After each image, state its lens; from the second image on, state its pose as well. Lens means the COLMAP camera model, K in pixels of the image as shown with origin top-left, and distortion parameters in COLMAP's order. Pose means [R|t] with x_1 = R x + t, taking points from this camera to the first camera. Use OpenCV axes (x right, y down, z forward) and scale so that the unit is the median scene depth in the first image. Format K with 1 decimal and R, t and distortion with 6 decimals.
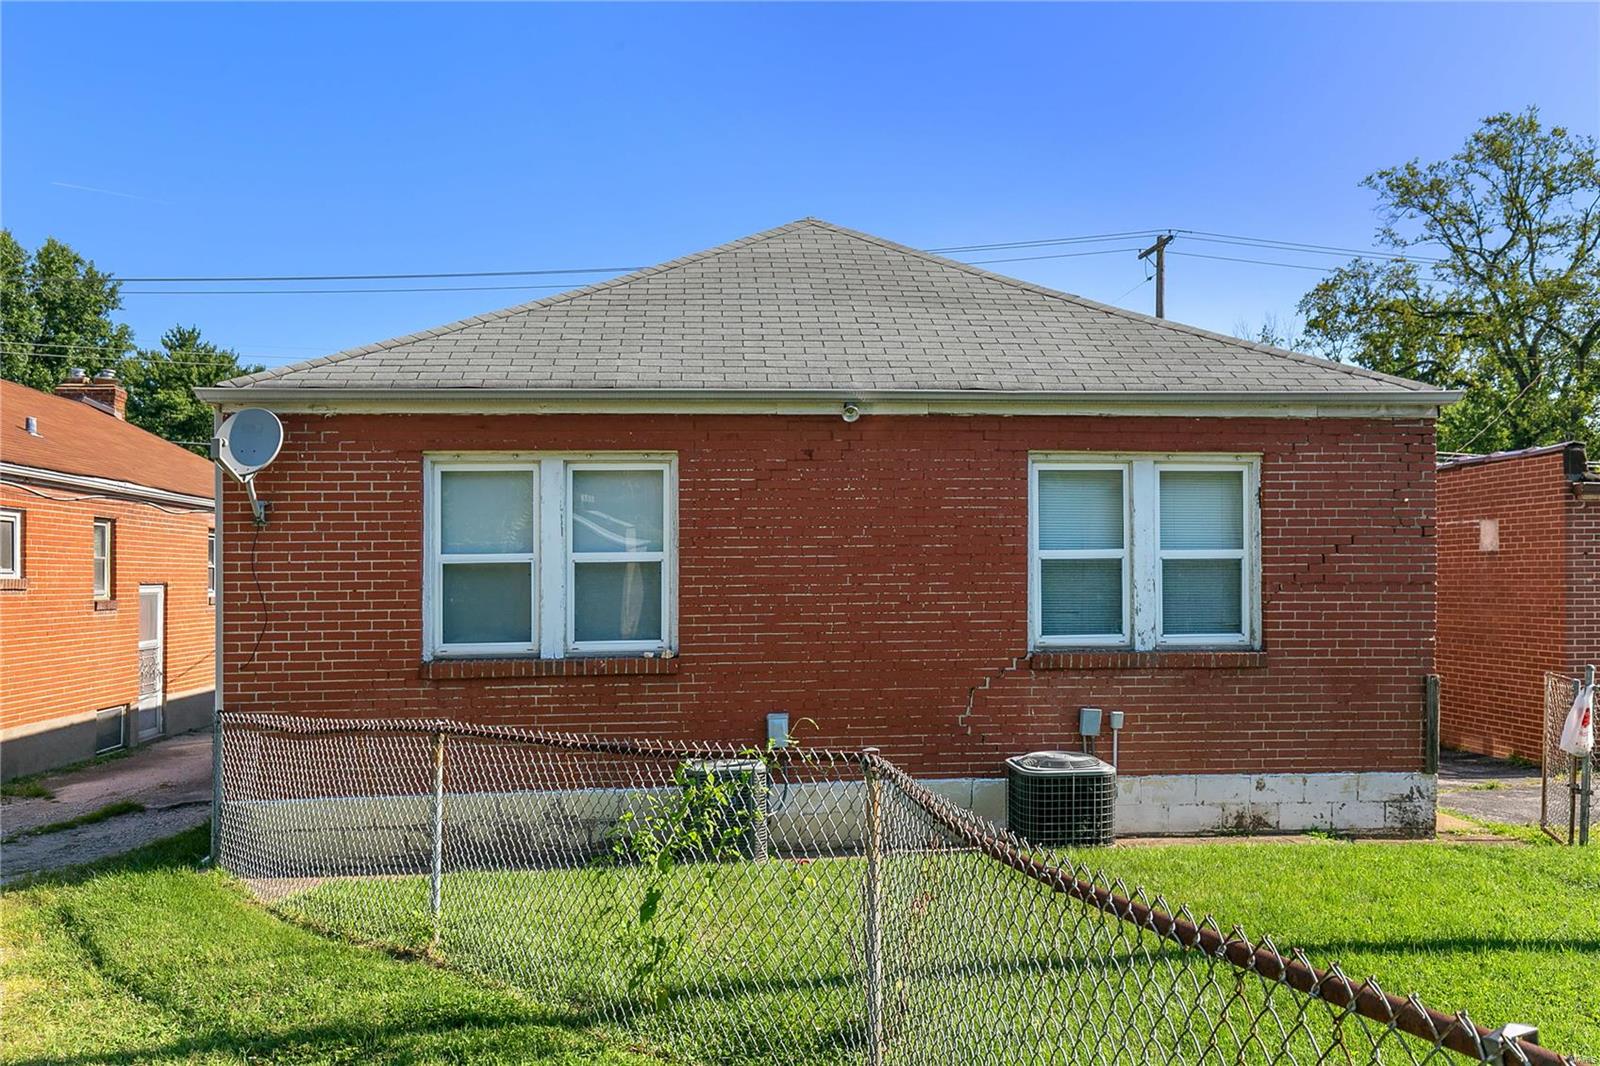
lens RADIAL K [[1282.5, 0, 800.0], [0, 1282.5, 533.0], [0, 0, 1]] dist [-0.000768, -0.000057]
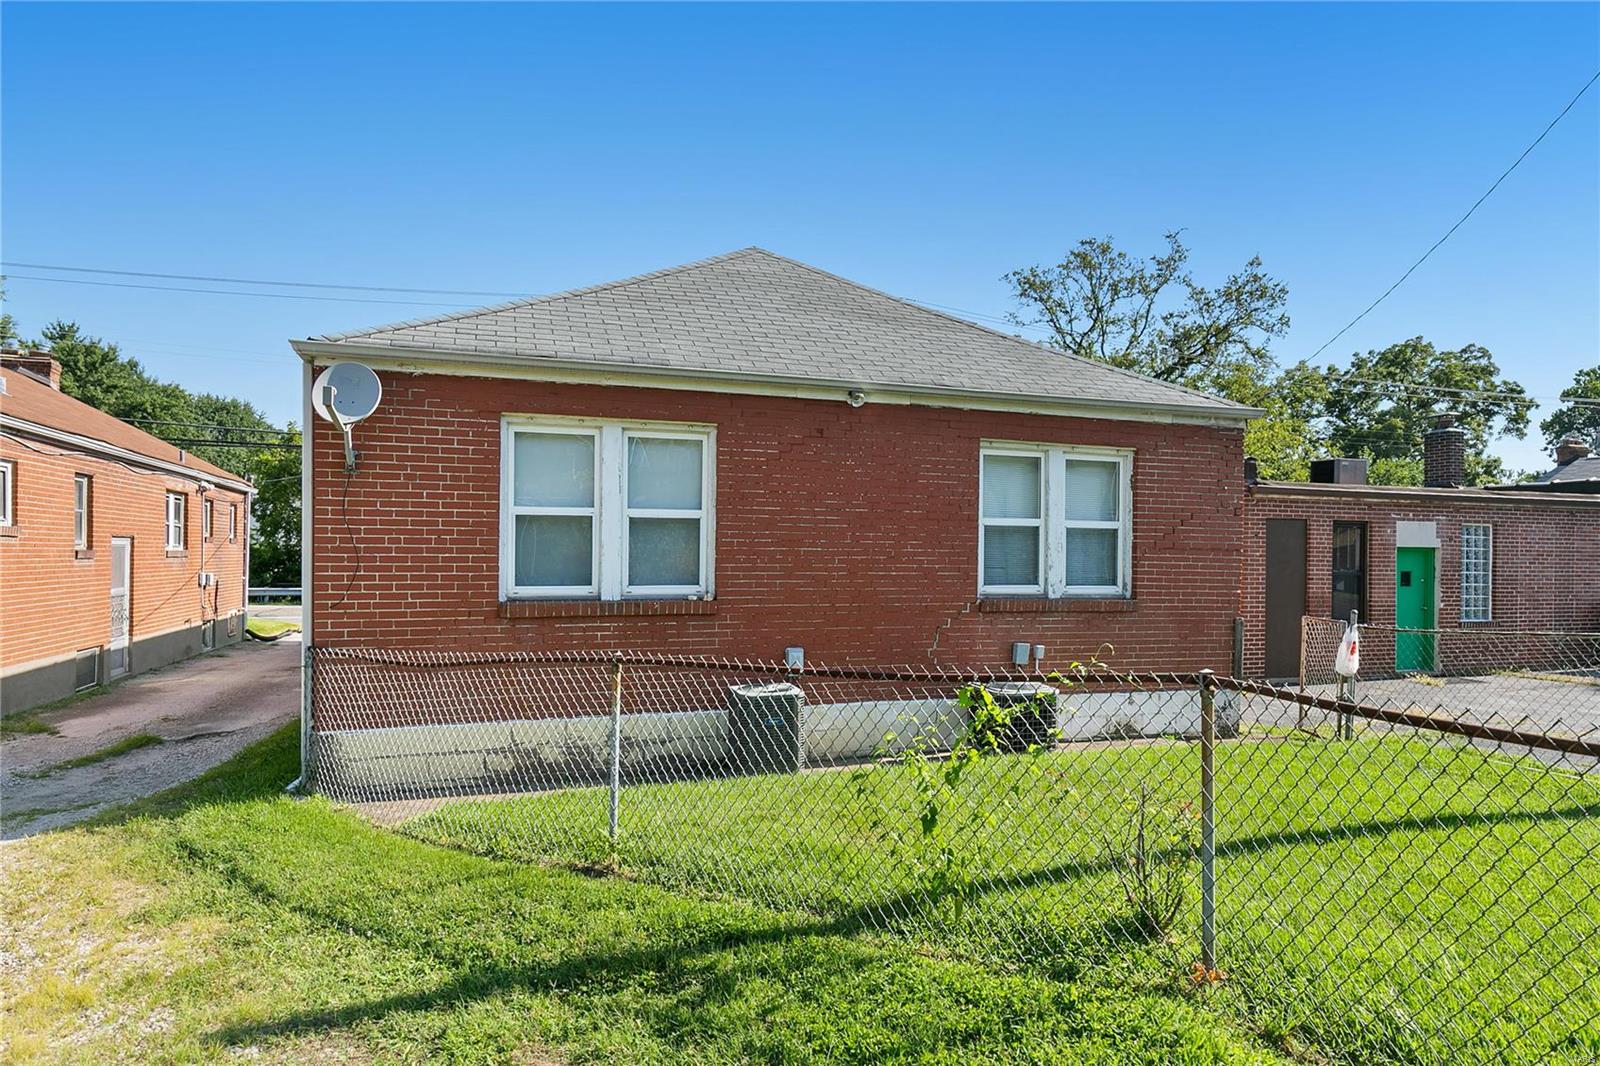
lens RADIAL K [[964.1, 0, 800.0], [0, 964.1, 533.0], [0, 0, 1]] dist [0.001470, 0.000006]
pose [[0.976224, 0.020872, 0.215758, -0.204020], [-0.024092, 0.999634, 0.012305, 0.022126], [-0.215423, -0.017210, 0.976369, 0.120534]]
